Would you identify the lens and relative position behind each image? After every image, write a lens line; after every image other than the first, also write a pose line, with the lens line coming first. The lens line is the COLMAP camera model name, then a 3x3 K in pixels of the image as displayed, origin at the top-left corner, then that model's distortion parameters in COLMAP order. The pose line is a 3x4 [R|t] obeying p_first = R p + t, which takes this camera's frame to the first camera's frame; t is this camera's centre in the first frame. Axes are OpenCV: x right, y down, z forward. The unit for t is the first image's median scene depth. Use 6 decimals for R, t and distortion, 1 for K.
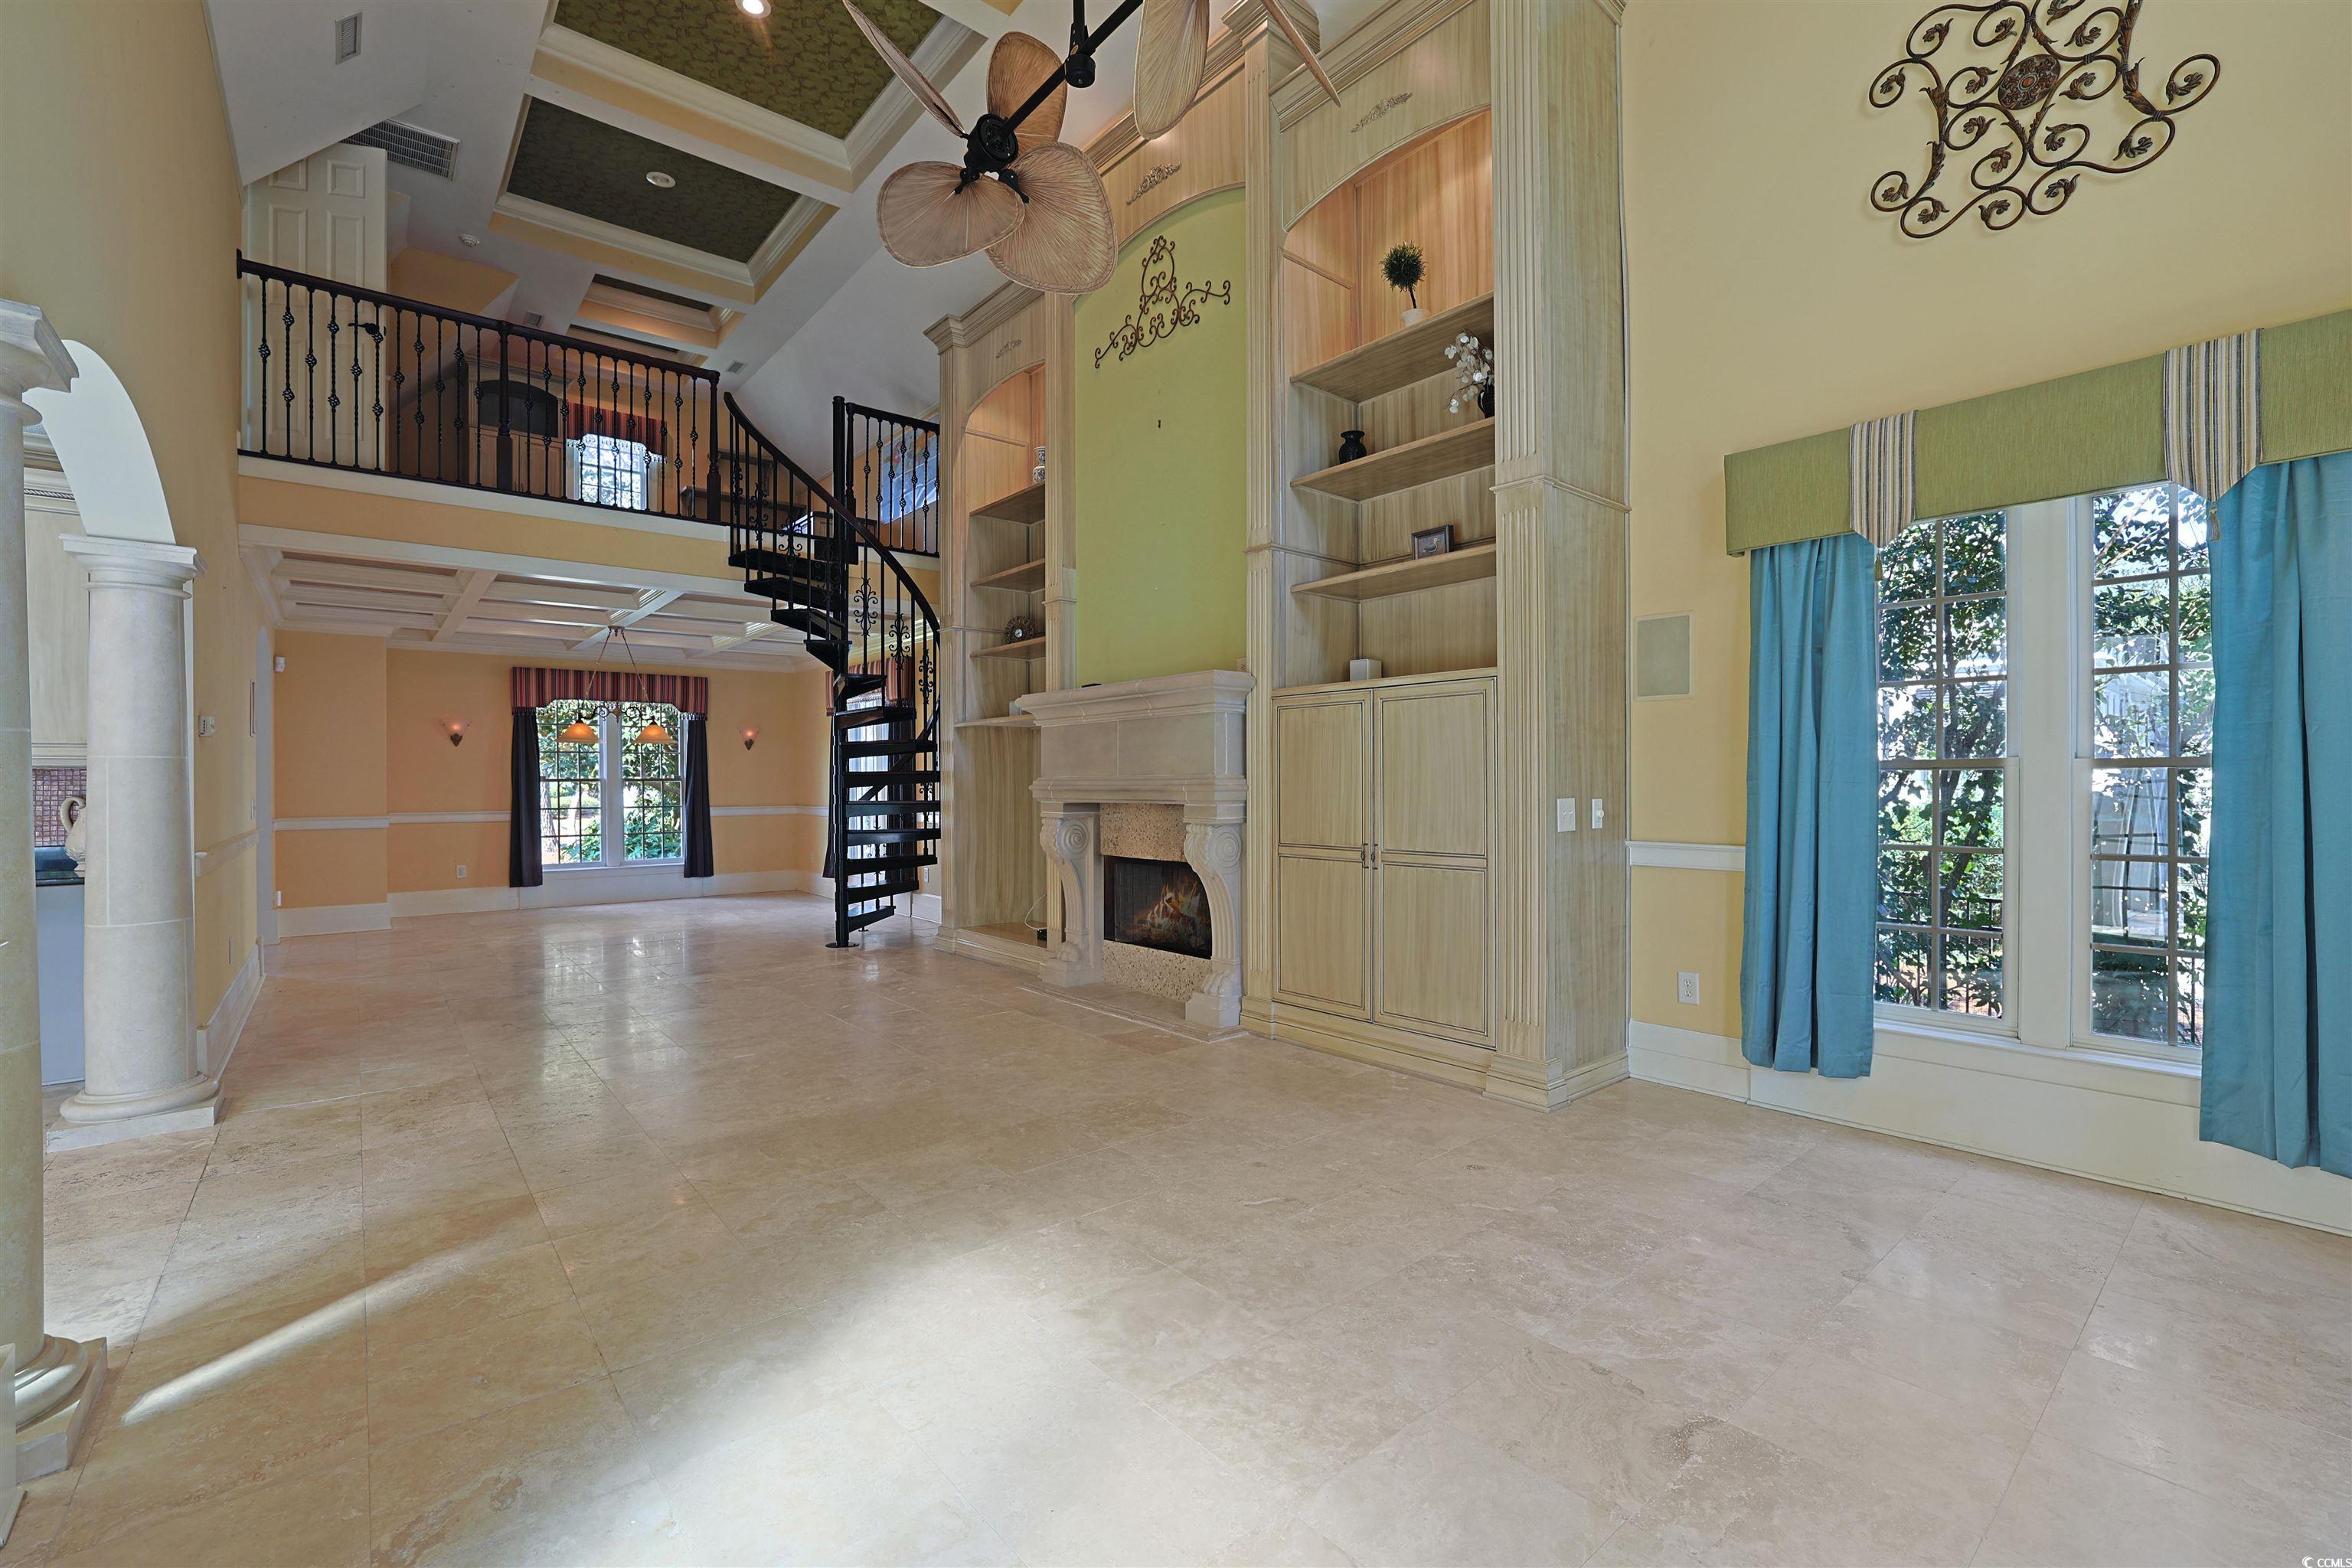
lens RADIAL K [[1019.0, 0, 1204.1], [0, 1019.0, 794.4], [0, 0, 1]] dist [-0.050384, 0.018965]
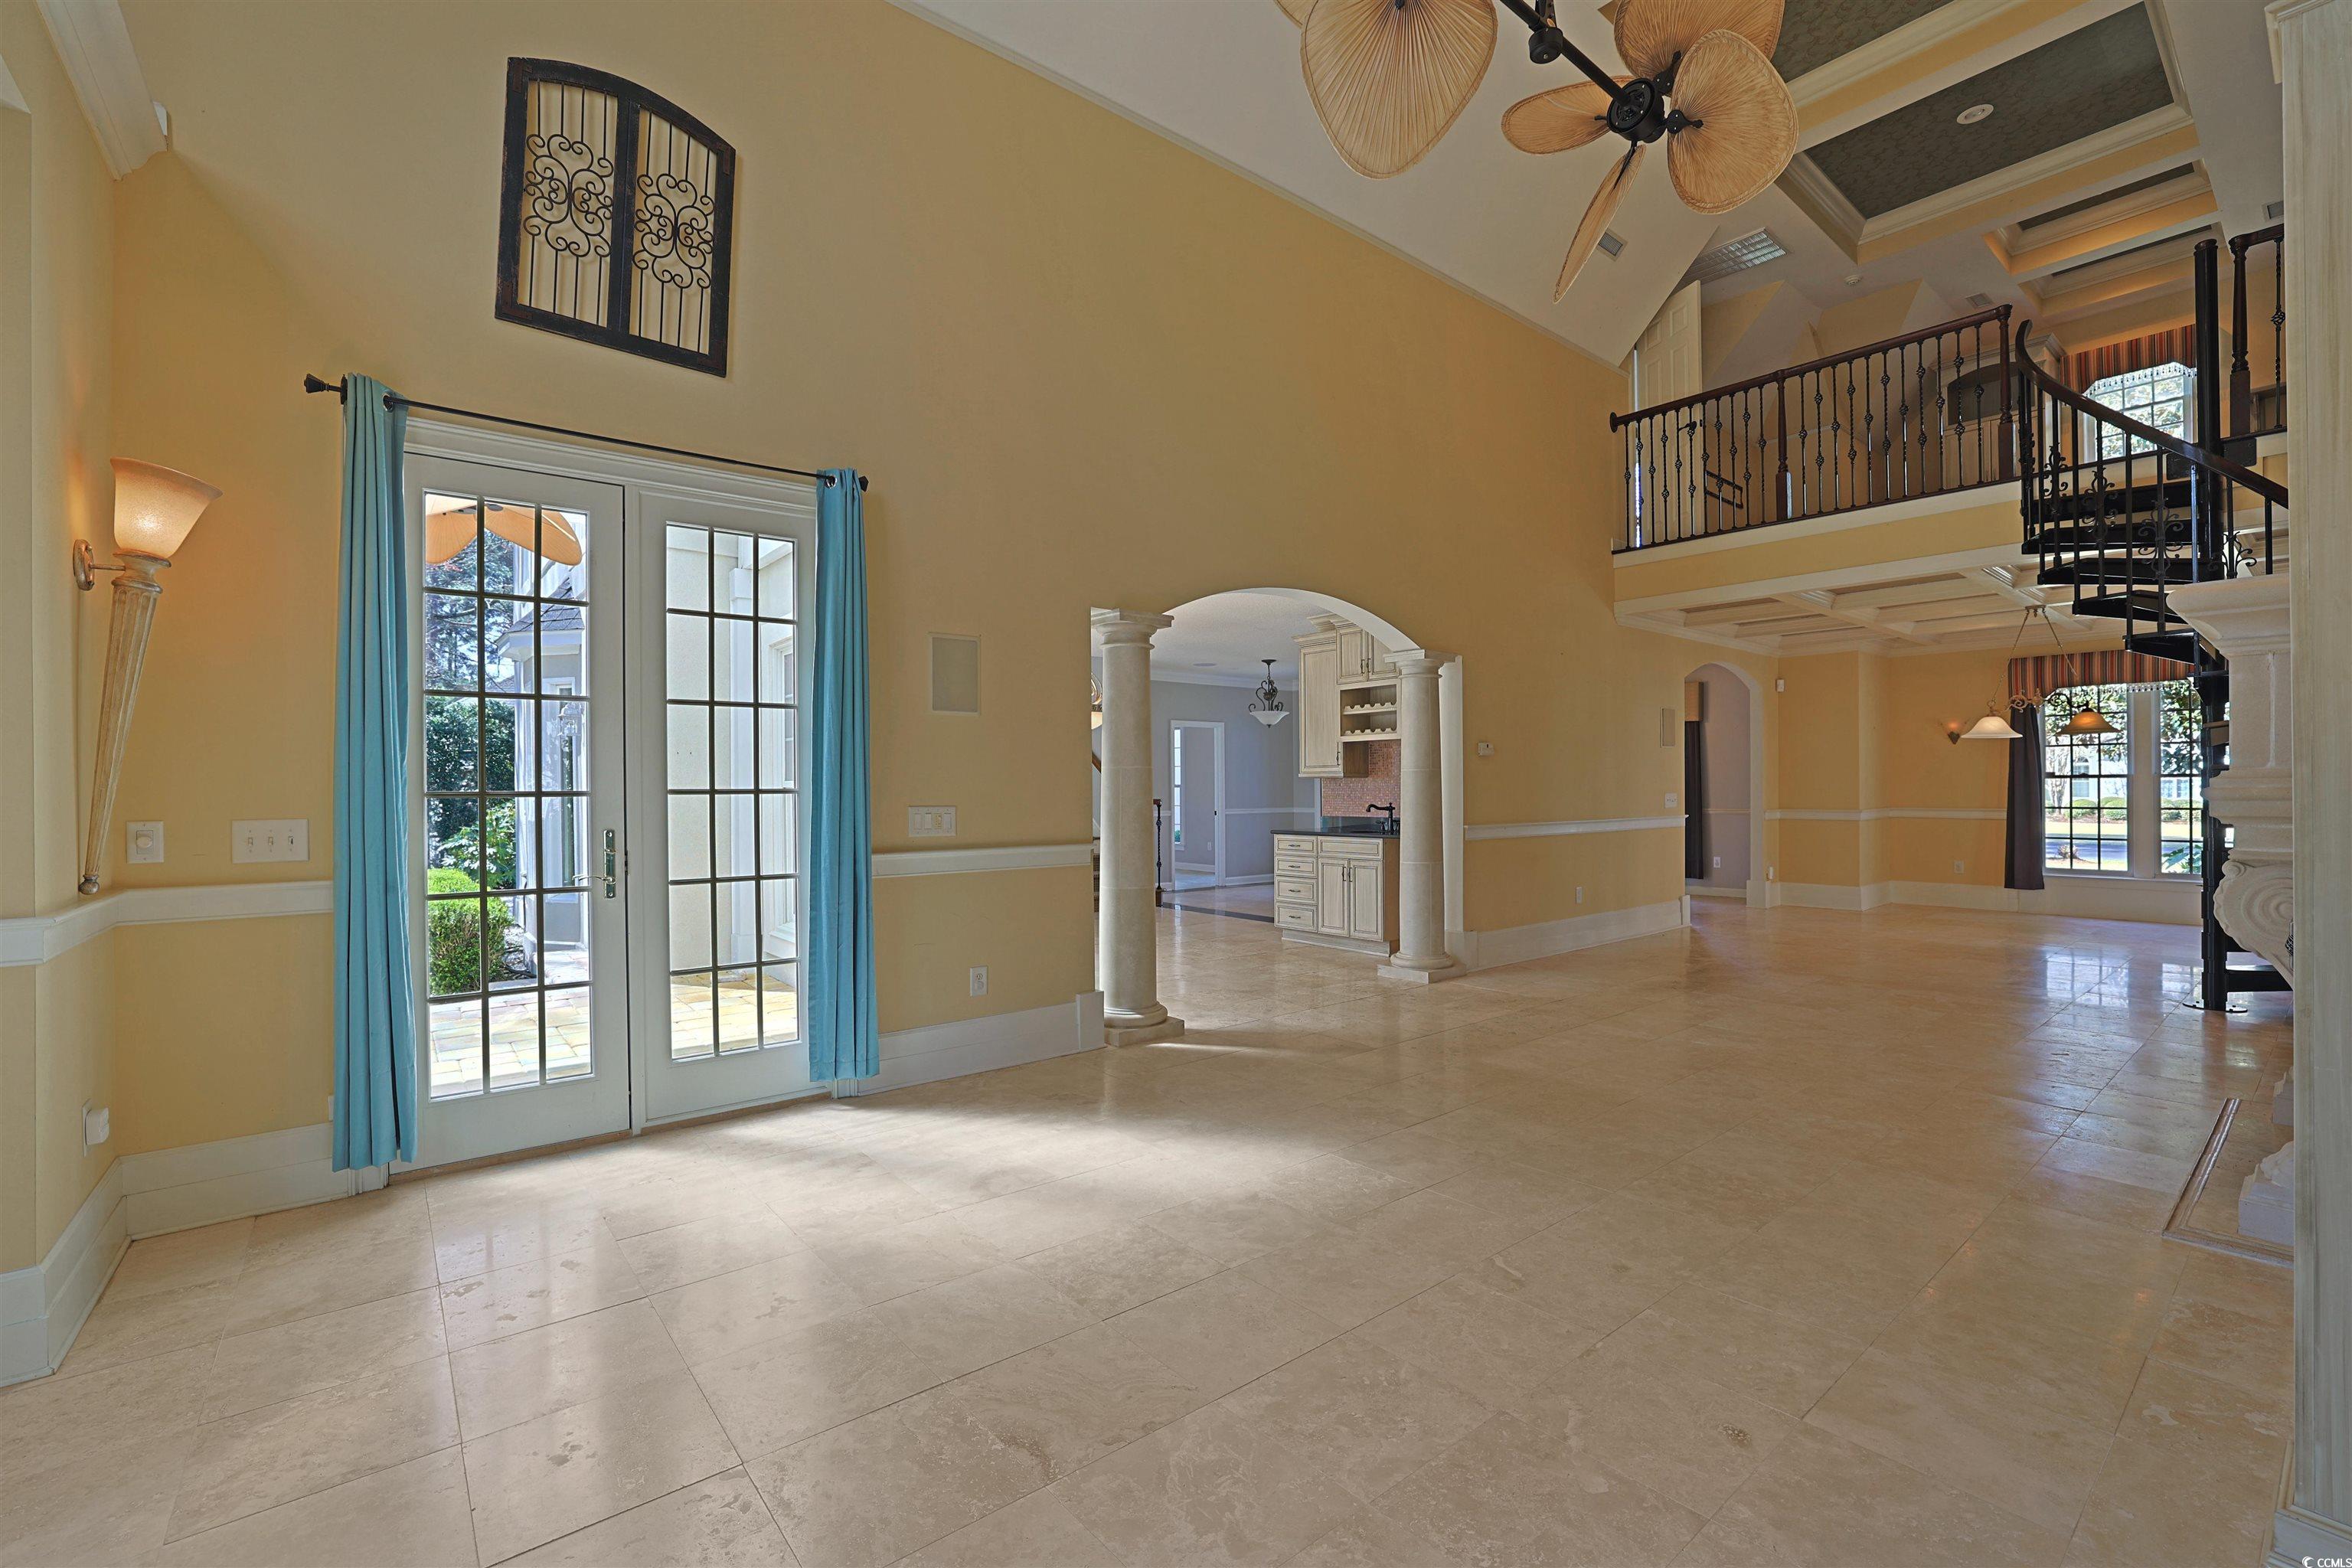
lens RADIAL K [[1019.7, 0, 1176.9], [0, 1019.7, 792.1], [0, 0, 1]] dist [-0.050960, 0.019791]
pose [[-0.029392, 0.009123, -0.999526, 0.620229], [-0.004857, 0.999945, 0.009270, -0.009863], [0.999556, 0.005127, -0.029346, 0.492389]]
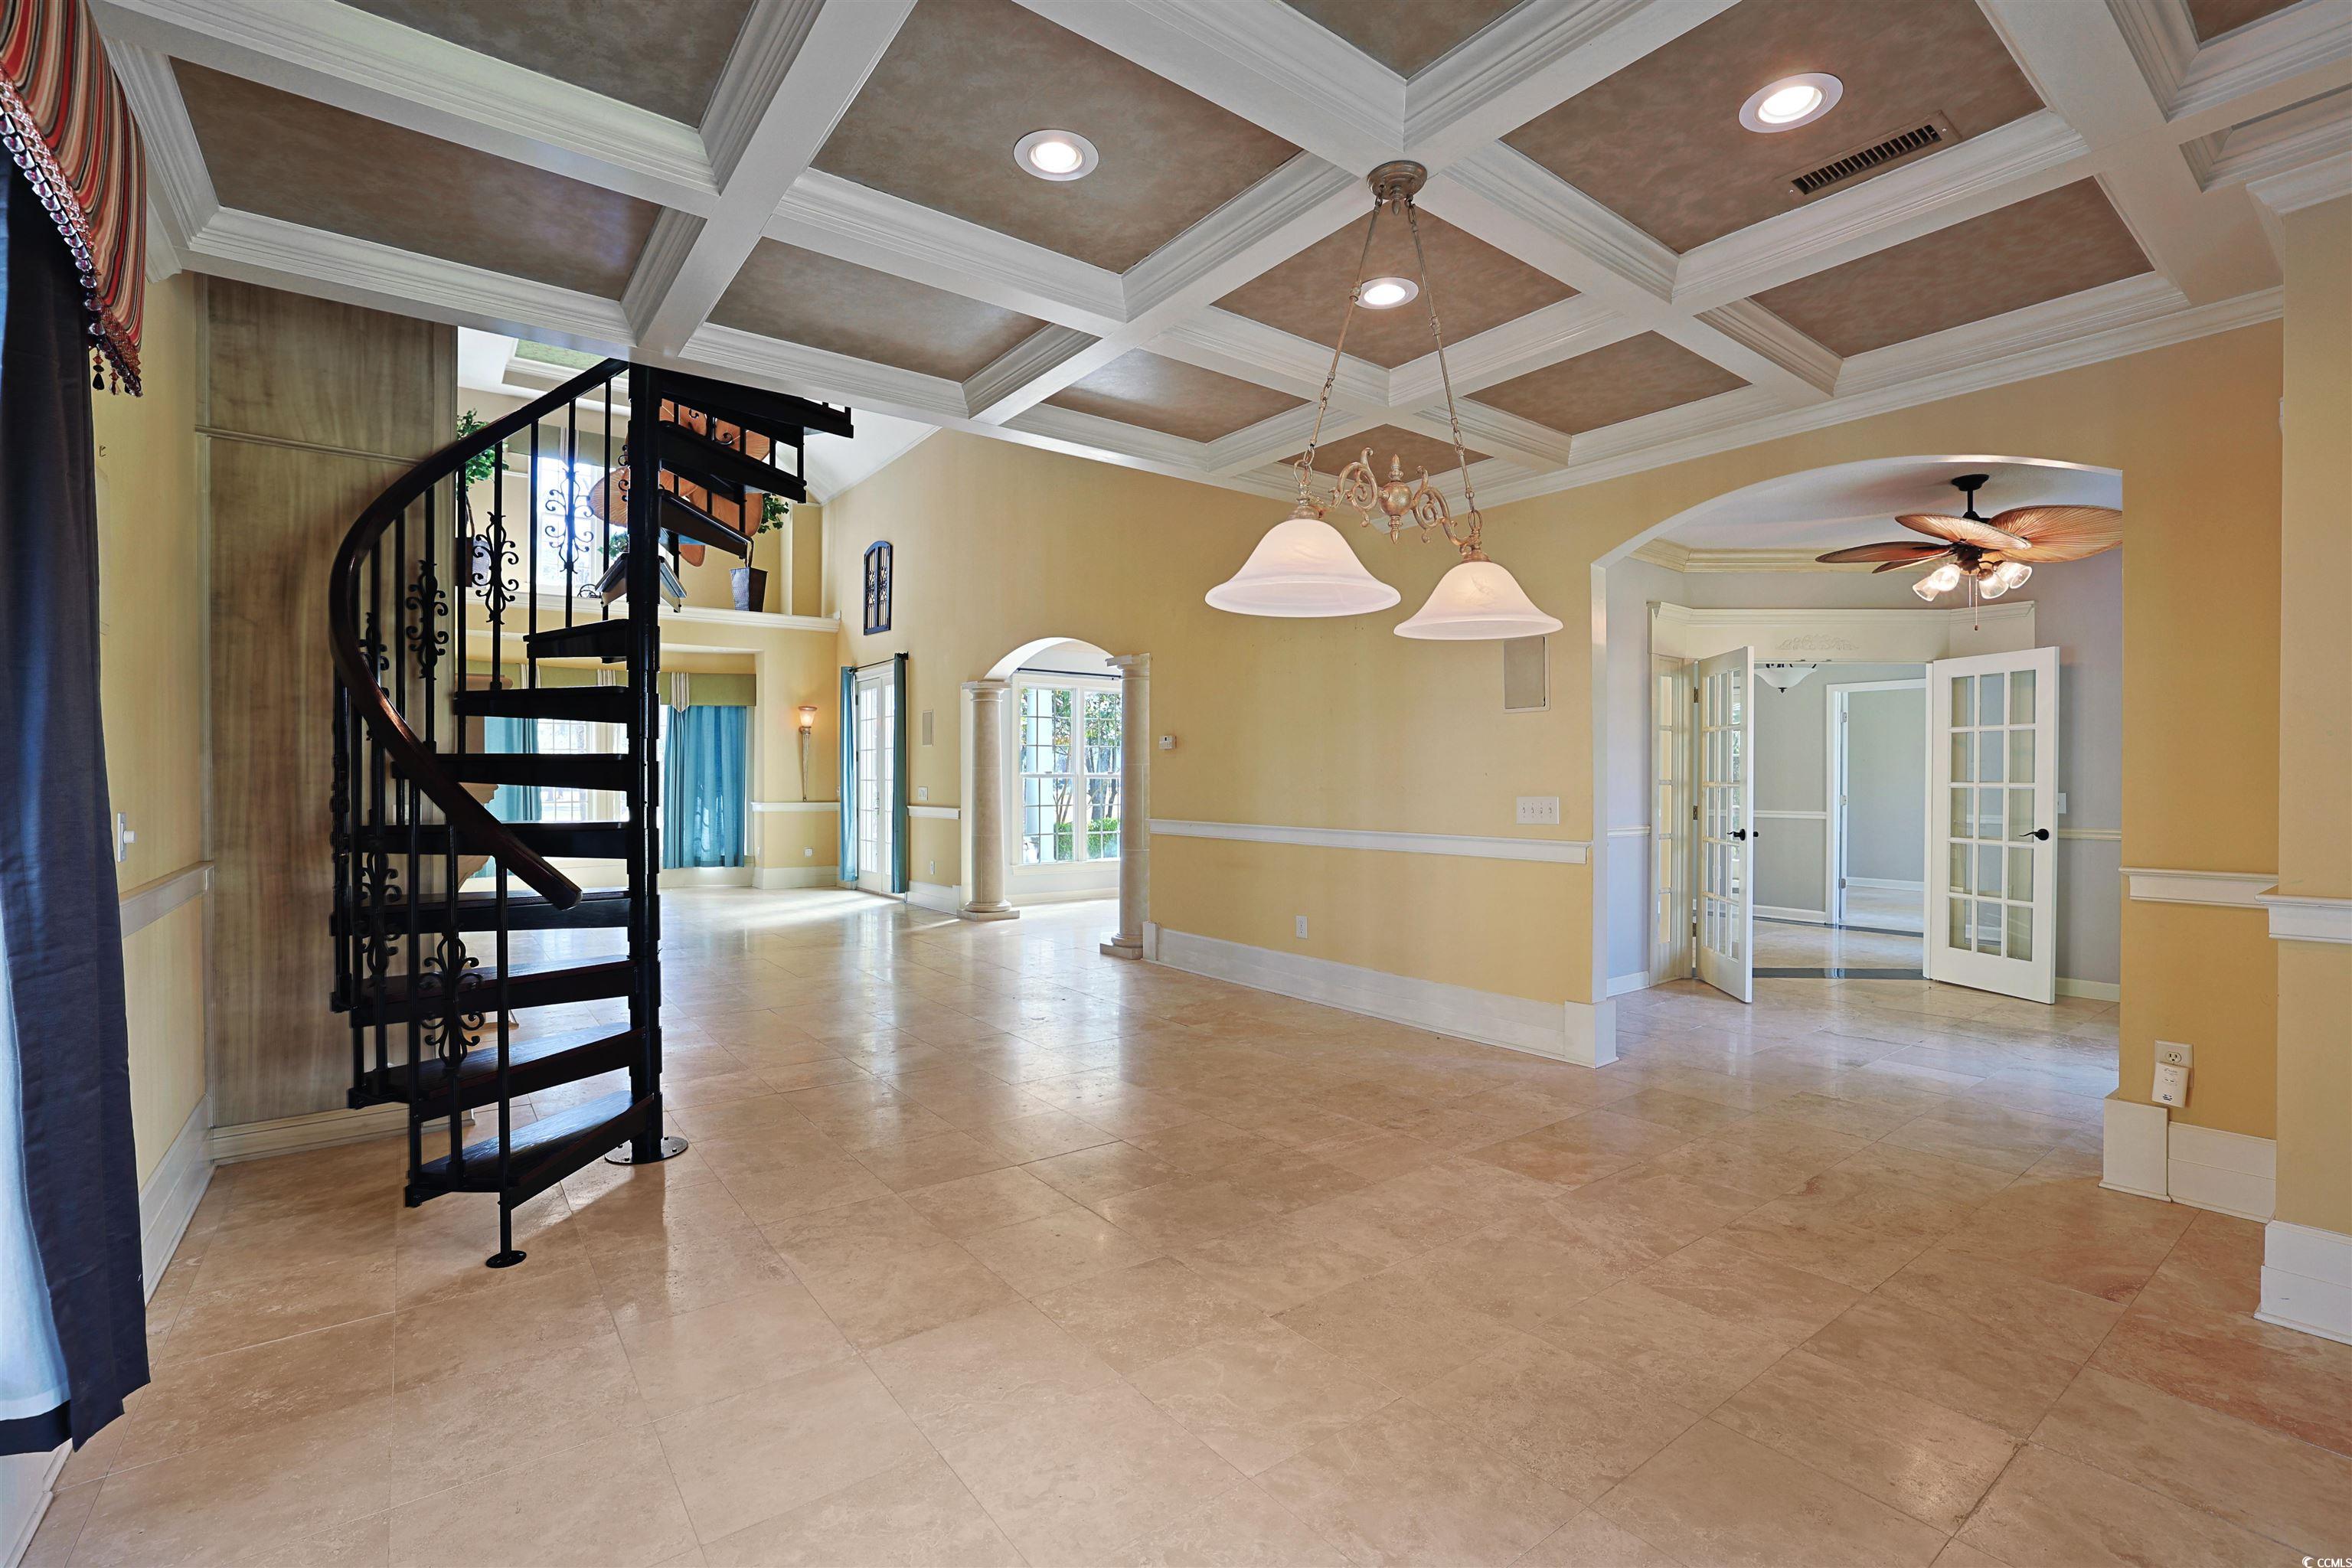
lens RADIAL K [[1030.1, 0, 1180.5], [0, 1030.1, 781.1], [0, 0, 1]] dist [-0.052575, 0.020730]
pose [[-0.997408, 0.005531, 0.071745, -1.081315], [0.006476, 0.999895, 0.012951, -0.024326], [-0.071666, 0.013382, -0.997339, 2.441383]]
